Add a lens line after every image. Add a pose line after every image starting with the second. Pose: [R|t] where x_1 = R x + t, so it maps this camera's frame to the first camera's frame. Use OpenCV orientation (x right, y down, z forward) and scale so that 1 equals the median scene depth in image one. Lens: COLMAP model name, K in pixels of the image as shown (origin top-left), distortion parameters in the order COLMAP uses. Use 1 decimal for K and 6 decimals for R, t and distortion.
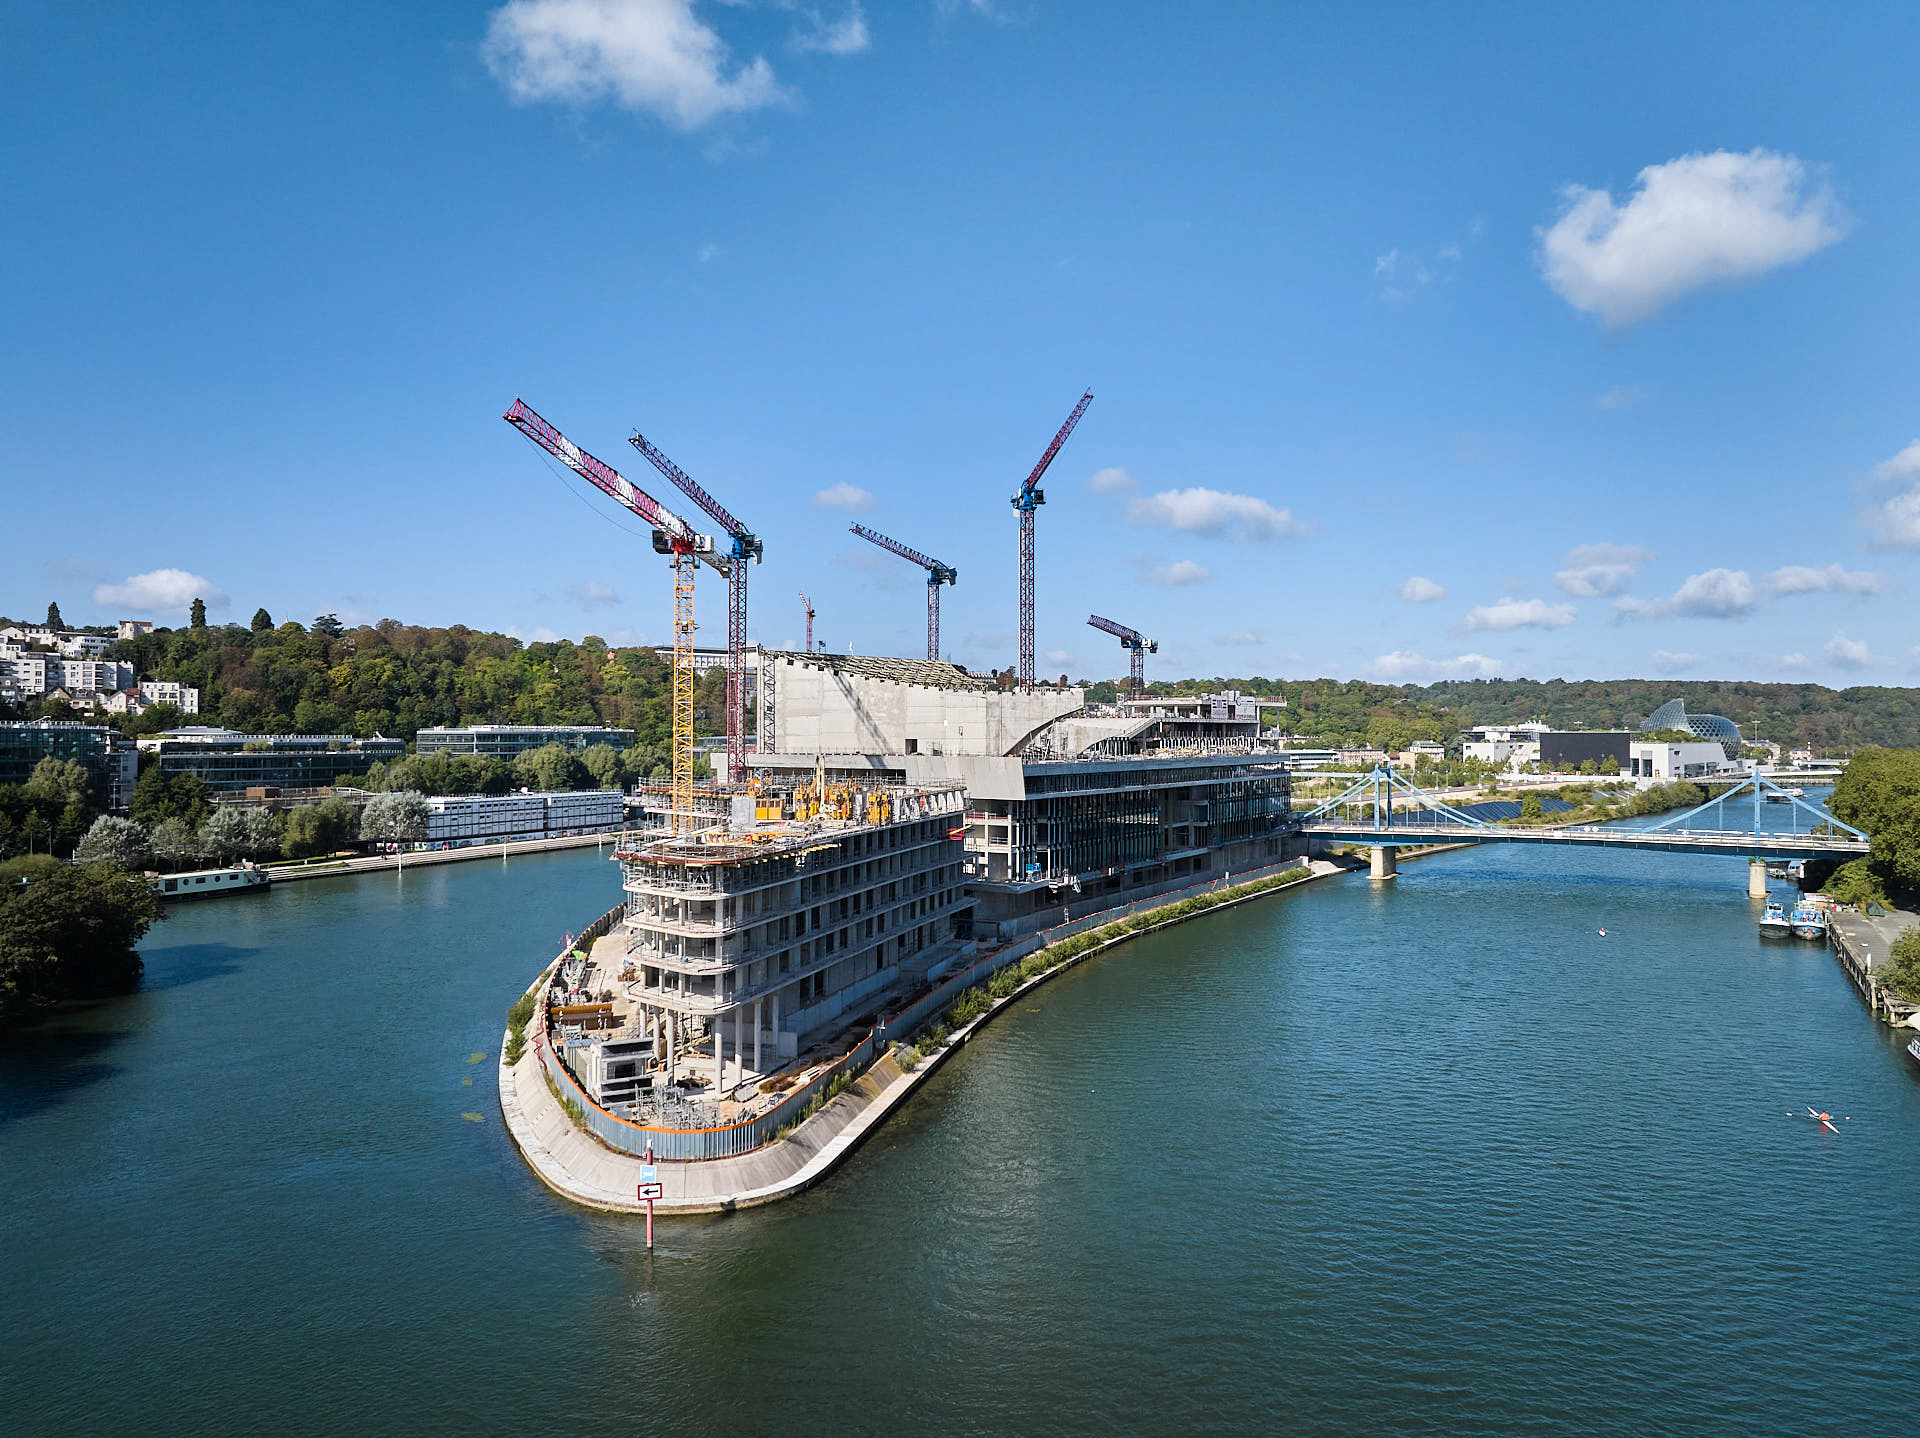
lens RADIAL K [[1357.5, 0, 960.2], [0, 1357.5, 699.4], [0, 0, 1]] dist [-0.048128, 0.016666]
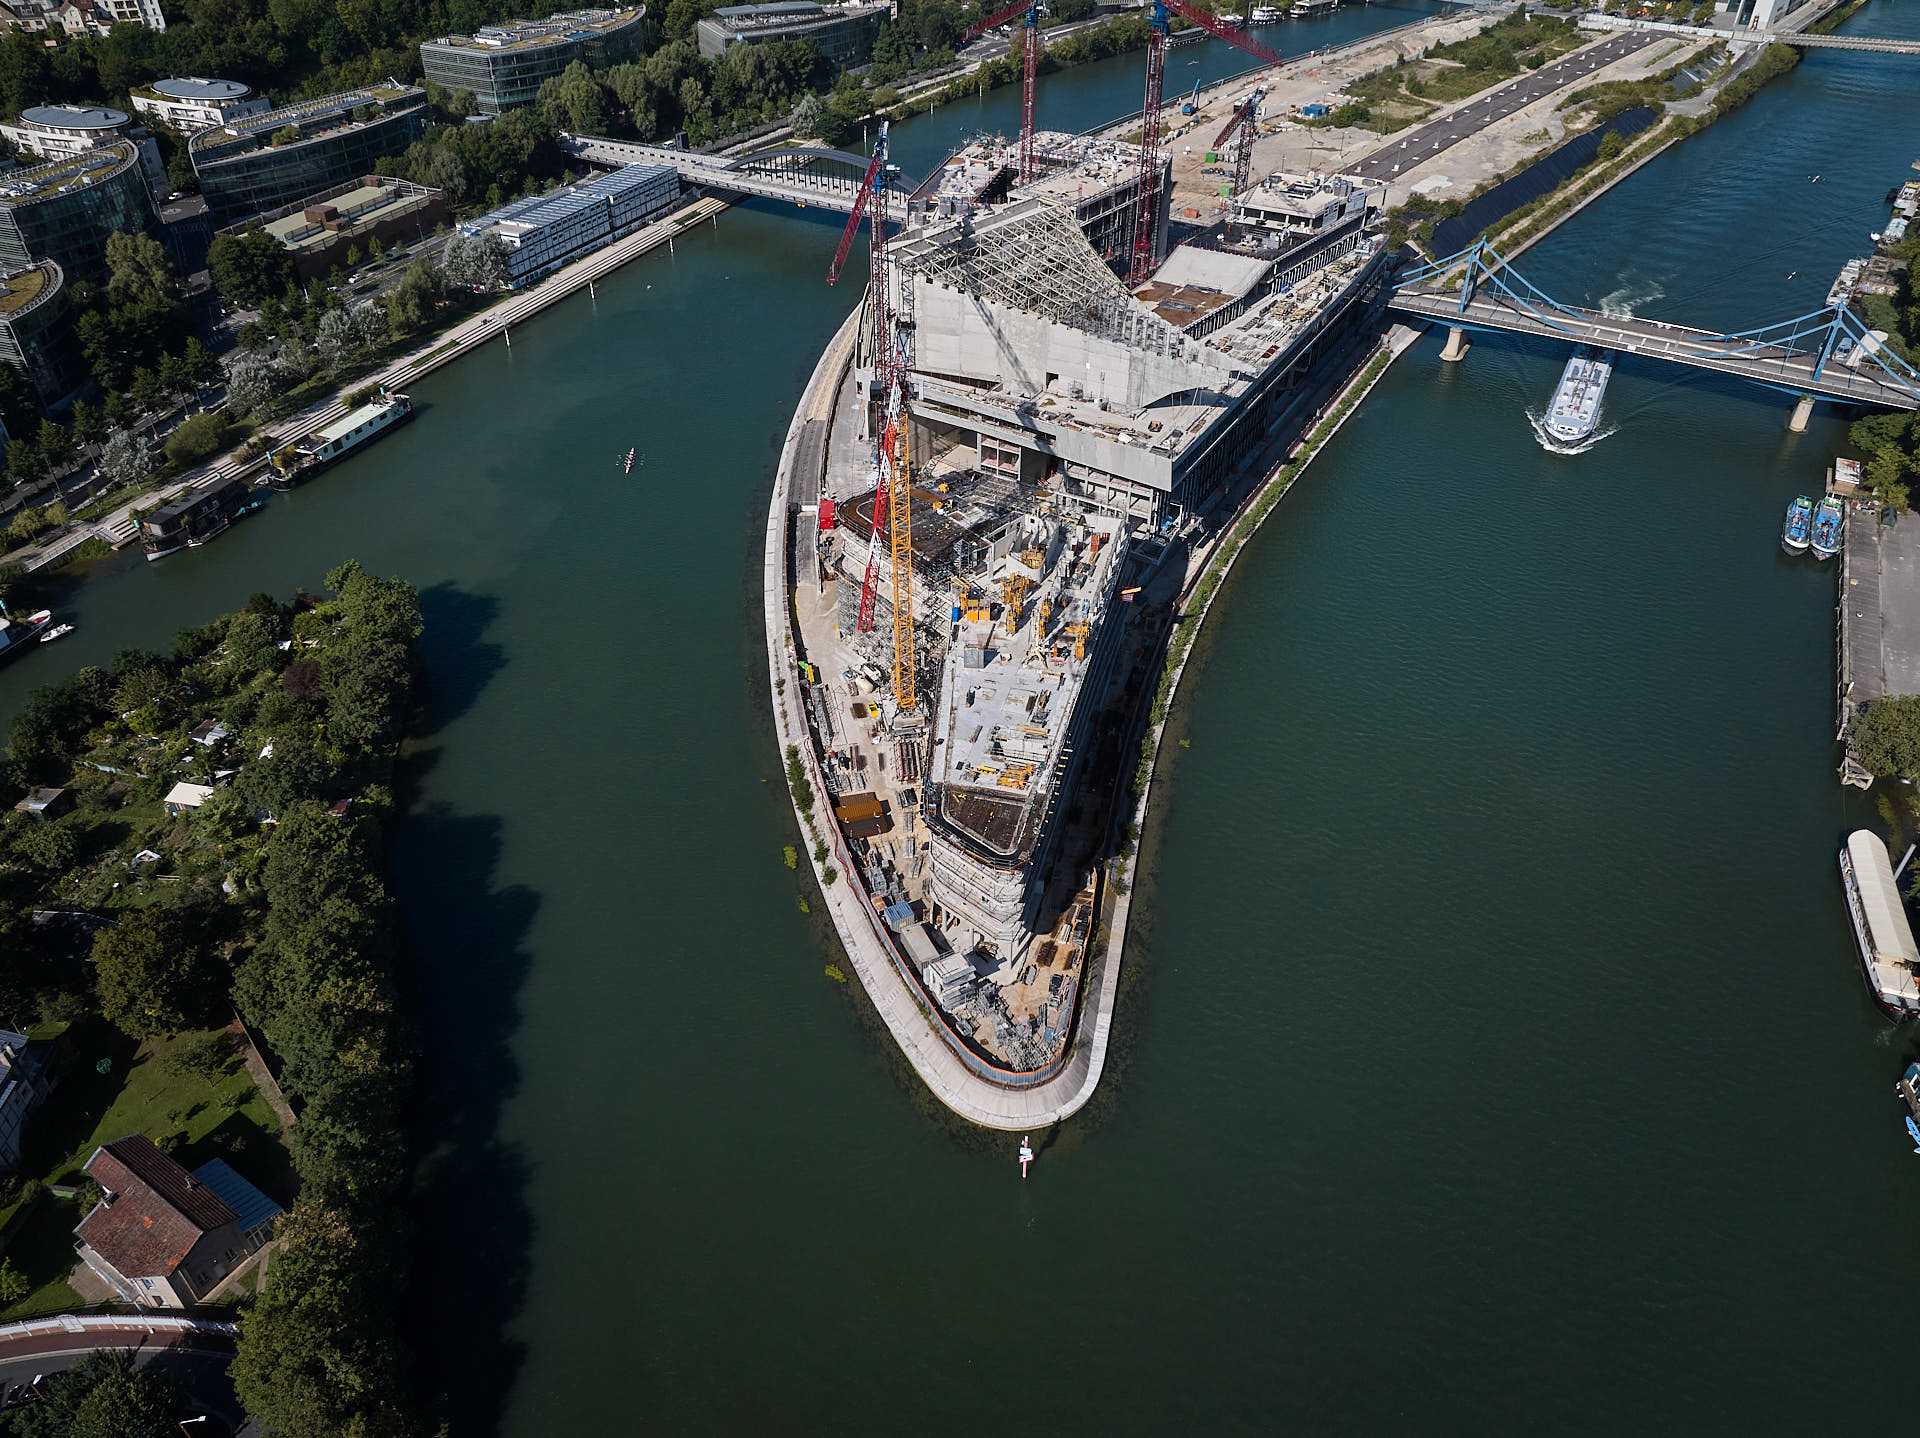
lens RADIAL K [[1357.5, 0, 960.1], [0, 1357.5, 712.7], [0, 0, 1]] dist [-0.048128, 0.016666]
pose [[0.999830, -0.010127, 0.015402, -0.090227], [-0.001660, 0.782696, 0.622401, -0.297239], [-0.018358, -0.622321, 0.782547, 0.012389]]
